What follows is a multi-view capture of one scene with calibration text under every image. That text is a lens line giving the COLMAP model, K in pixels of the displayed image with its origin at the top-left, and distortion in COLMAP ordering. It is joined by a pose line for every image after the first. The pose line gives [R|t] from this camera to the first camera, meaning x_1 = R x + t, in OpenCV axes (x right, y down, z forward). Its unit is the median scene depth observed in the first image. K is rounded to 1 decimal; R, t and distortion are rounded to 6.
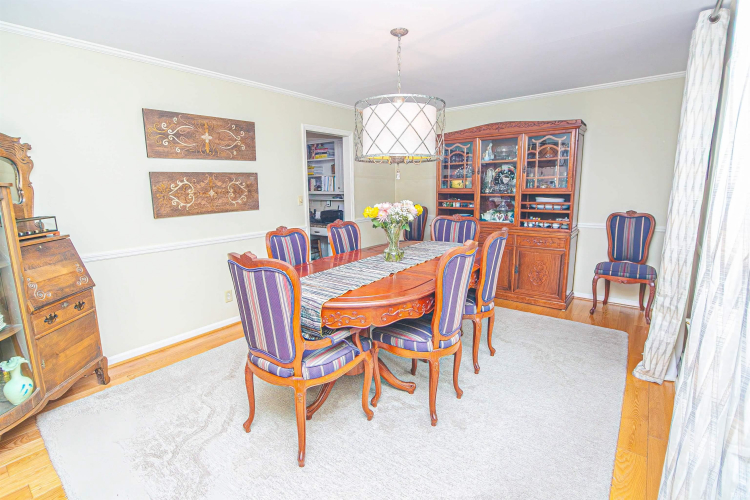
lens RADIAL K [[337.8, 0, 374.8], [0, 337.8, 246.5], [0, 0, 1]] dist [-0.001309, -0.006988]
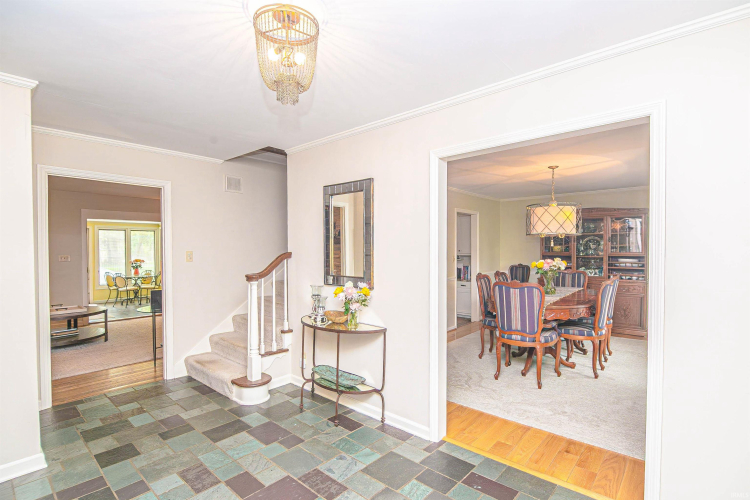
lens RADIAL K [[362.9, 0, 389.6], [0, 362.9, 264.1], [0, 0, 1]] dist [0.001429, 0.000316]
pose [[0.999893, 0.011143, -0.009523, -0.506817], [-0.012317, 0.990939, -0.133746, 0.102610], [0.007946, 0.133849, 0.990970, -0.569023]]
